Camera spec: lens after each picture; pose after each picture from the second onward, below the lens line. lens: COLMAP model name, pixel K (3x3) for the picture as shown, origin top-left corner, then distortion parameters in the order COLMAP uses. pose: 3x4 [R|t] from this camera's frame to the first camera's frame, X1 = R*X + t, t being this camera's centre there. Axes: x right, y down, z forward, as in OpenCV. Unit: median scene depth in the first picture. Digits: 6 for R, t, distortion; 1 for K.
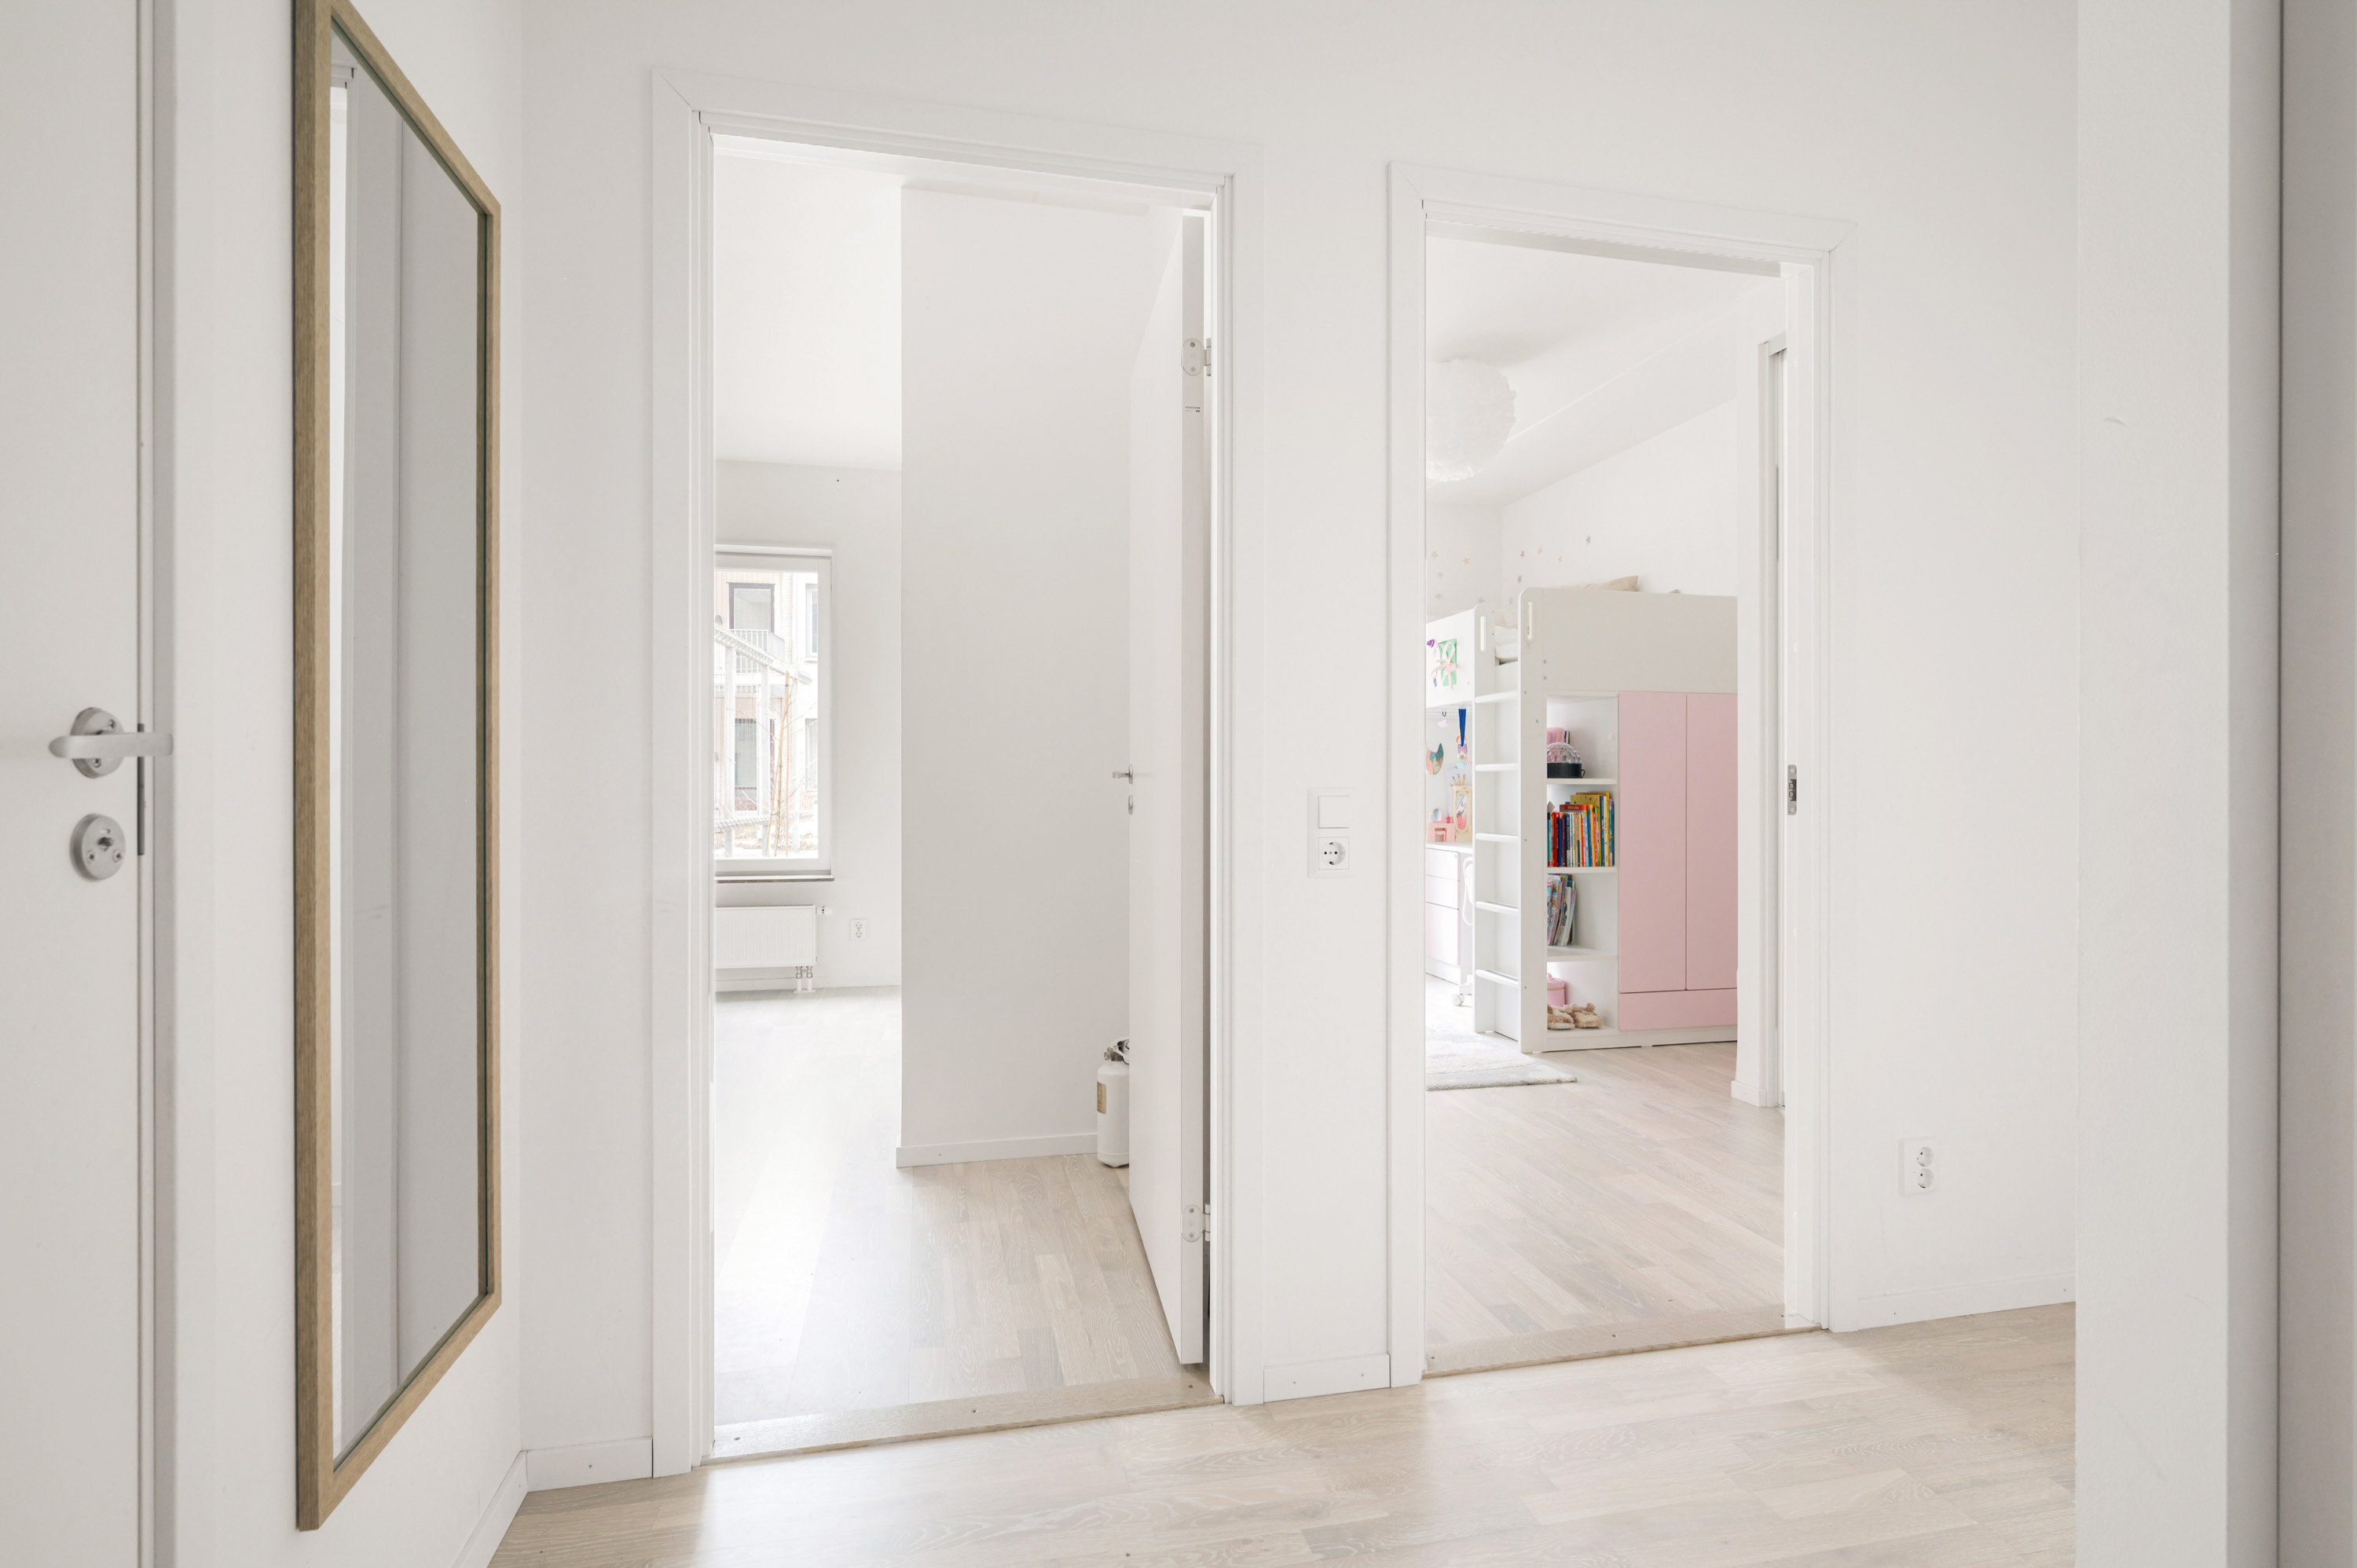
lens RADIAL K [[1157.6, 0, 1178.5], [0, 1157.6, 784.0], [0, 0, 1]] dist [0.001256, 0.000094]
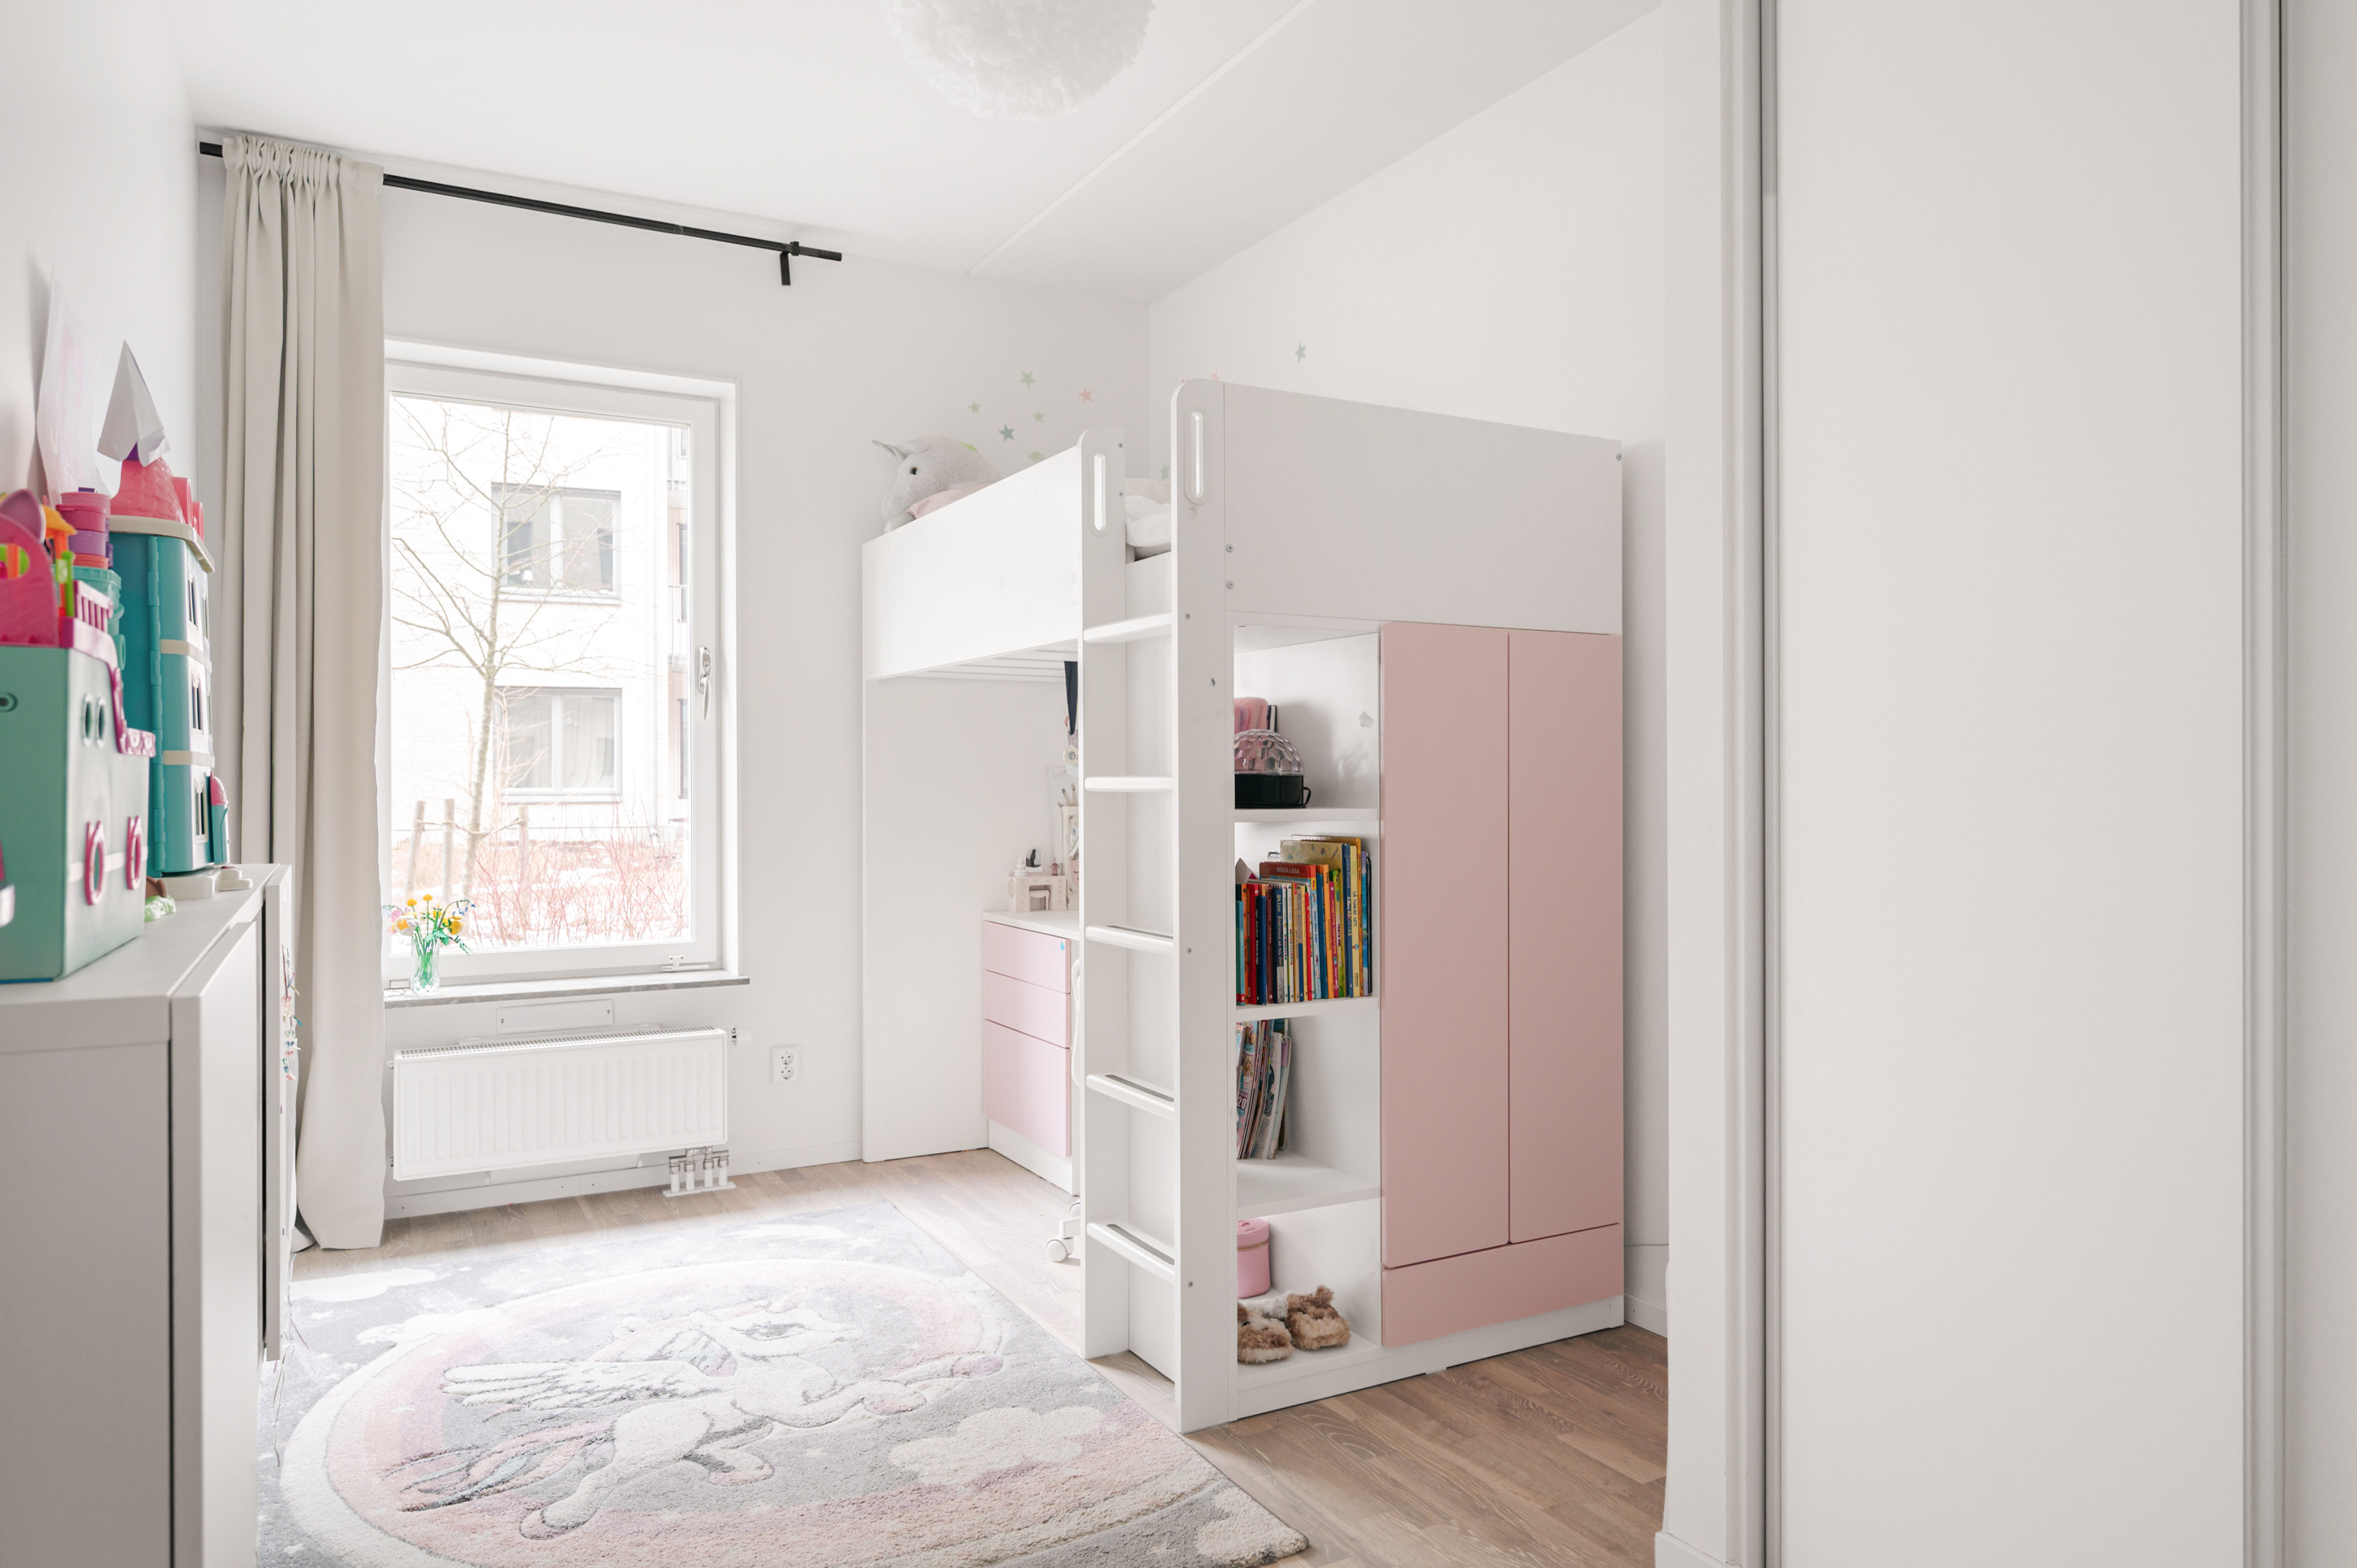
lens RADIAL K [[1501.1, 0, 1178.5], [0, 1501.1, 784.0], [0, 0, 1]] dist [-0.005758, -0.003109]
pose [[0.960657, -0.005033, 0.277693, 0.133284], [0.004082, 0.999984, 0.004002, -0.016859], [-0.277709, -0.002711, 0.960662, 0.438706]]
